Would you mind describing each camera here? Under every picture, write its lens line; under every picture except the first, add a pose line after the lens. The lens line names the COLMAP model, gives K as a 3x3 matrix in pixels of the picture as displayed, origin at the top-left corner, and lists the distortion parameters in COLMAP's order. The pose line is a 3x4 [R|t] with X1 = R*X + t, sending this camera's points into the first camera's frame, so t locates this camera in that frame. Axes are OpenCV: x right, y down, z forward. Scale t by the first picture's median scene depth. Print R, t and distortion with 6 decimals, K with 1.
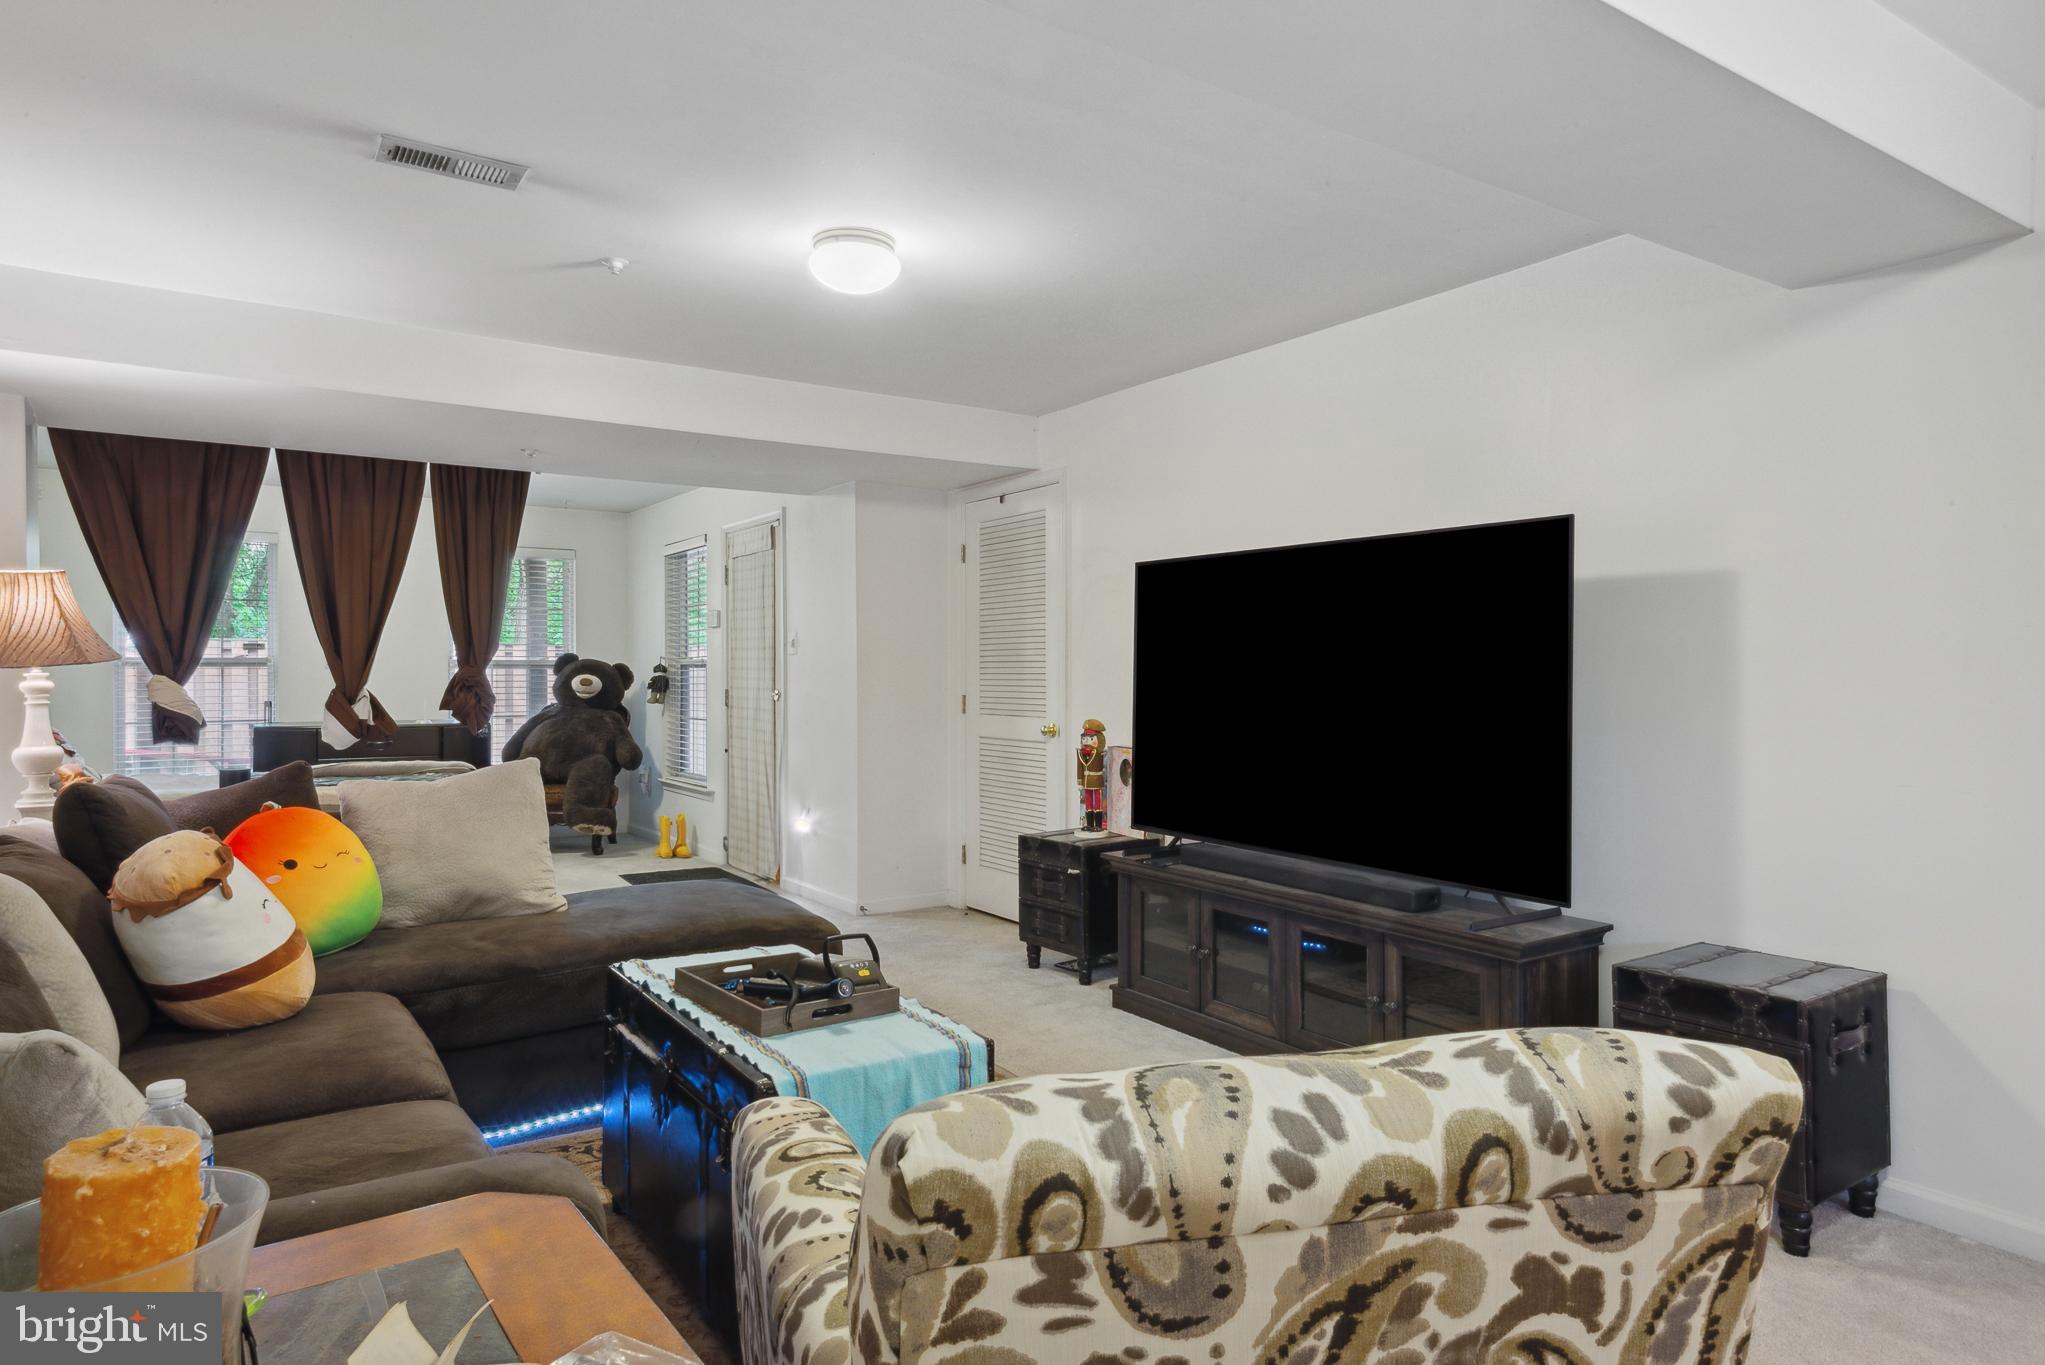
lens RADIAL K [[1212.5, 0, 1015.7], [0, 1212.5, 672.6], [0, 0, 1]] dist [0.037883, 0.000668]
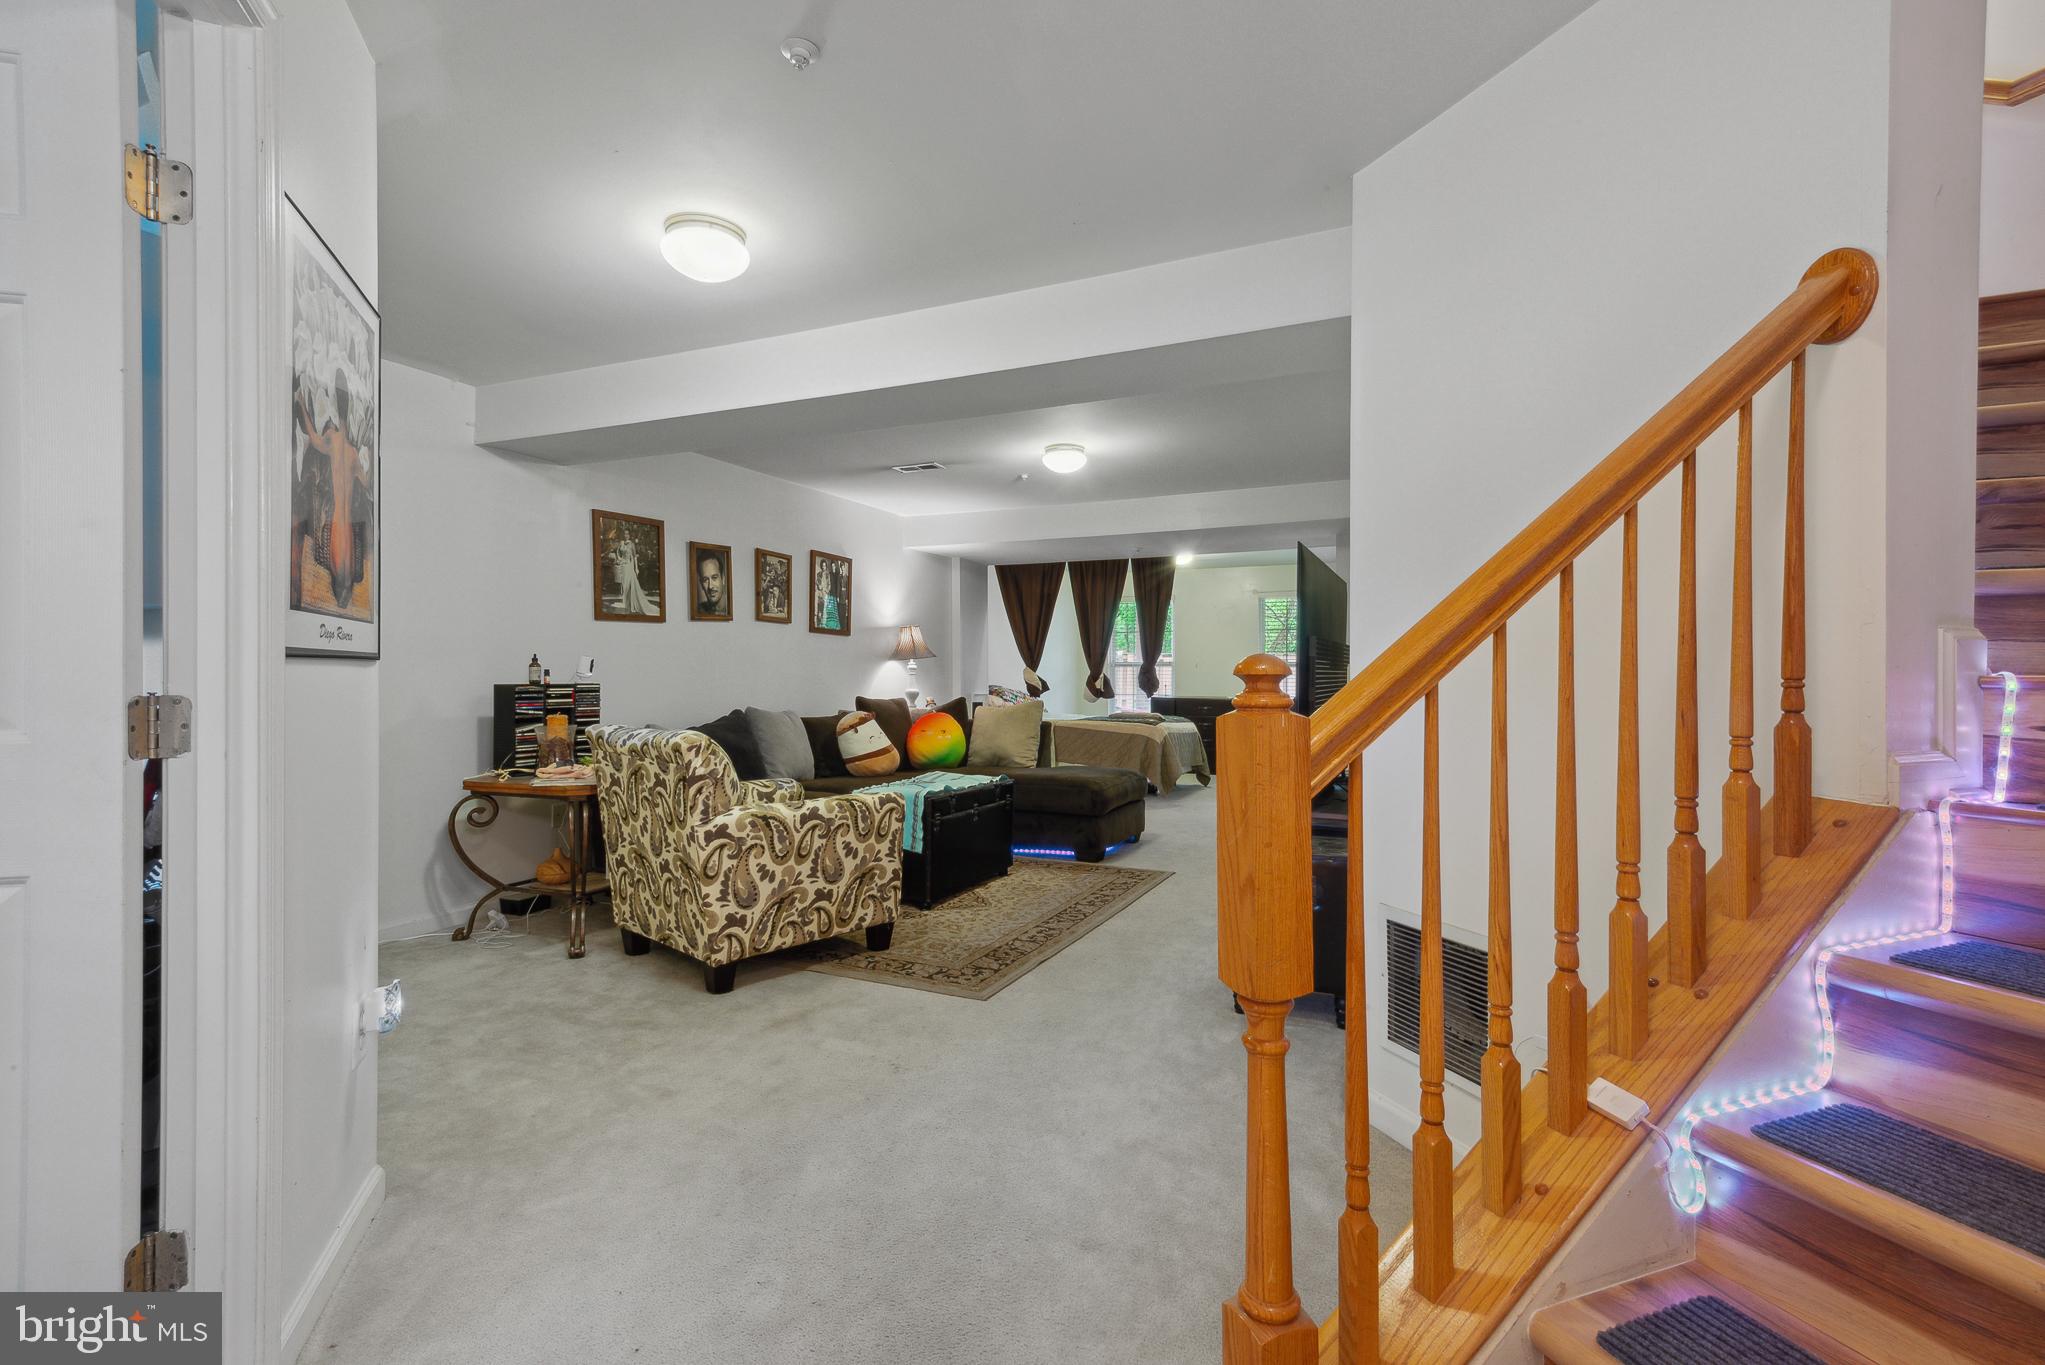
lens RADIAL K [[938.3, 0, 1010.6], [0, 938.3, 675.4], [0, 0, 1]] dist [0.021229, -0.001974]
pose [[0.517632, -0.002444, -0.855600, 0.505685], [-0.004452, 0.999975, -0.005550, 0.017958], [0.855592, 0.006682, 0.517608, 0.044189]]
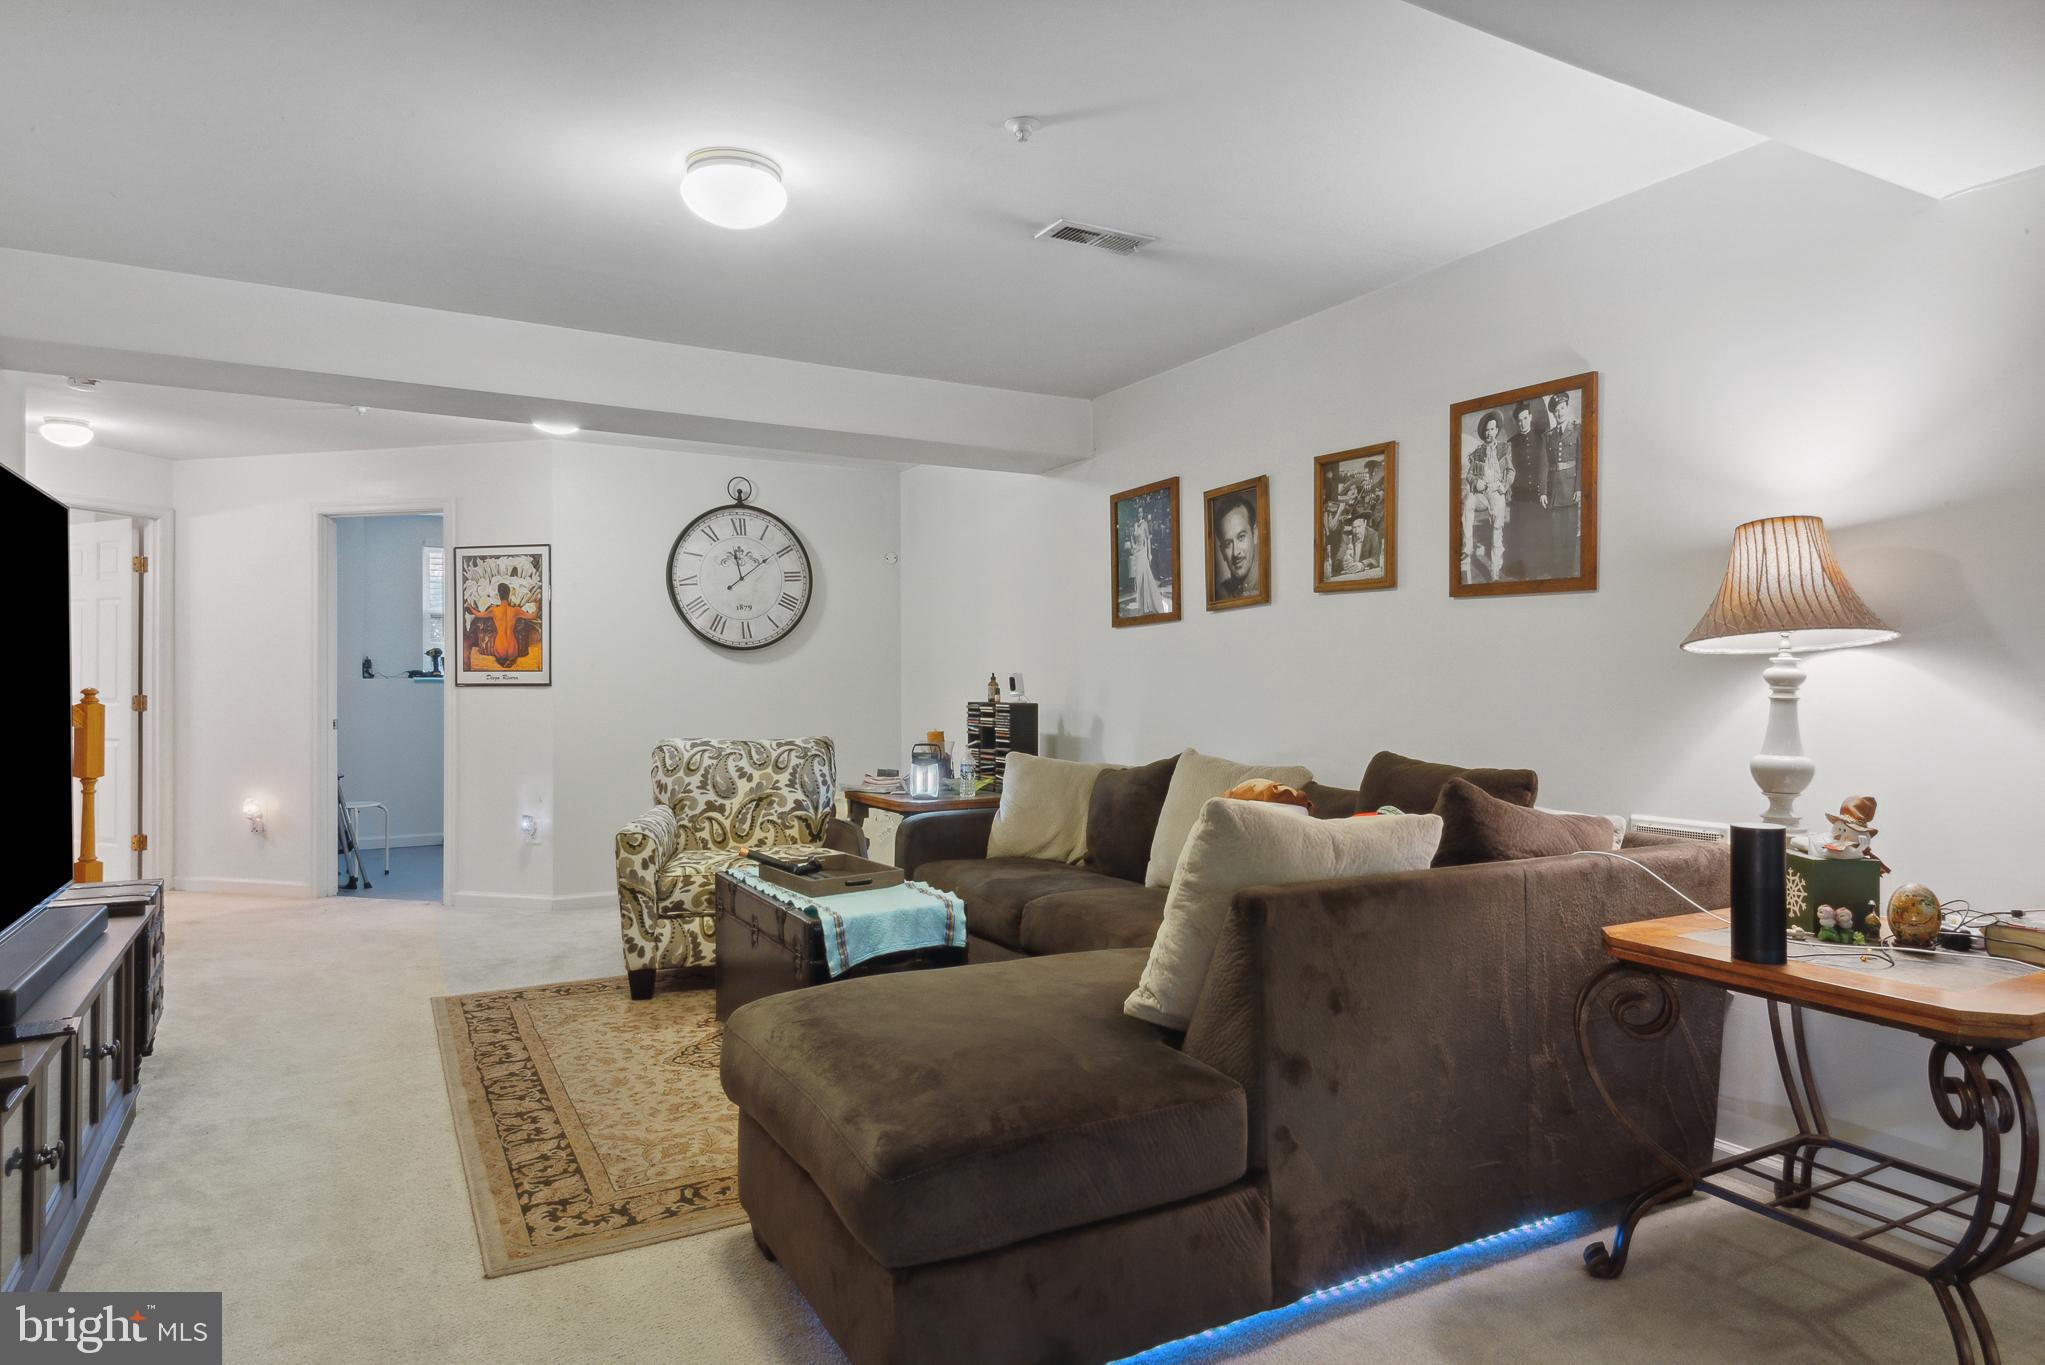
lens RADIAL K [[1212.5, 0, 1030.5], [0, 1212.5, 681.2], [0, 0, 1]] dist [0.037883, 0.000668]
pose [[-0.996683, -0.004378, 0.081269, -0.184296], [-0.004195, 0.999988, 0.002429, 0.006702], [-0.081279, 0.002080, -0.996689, 0.805133]]
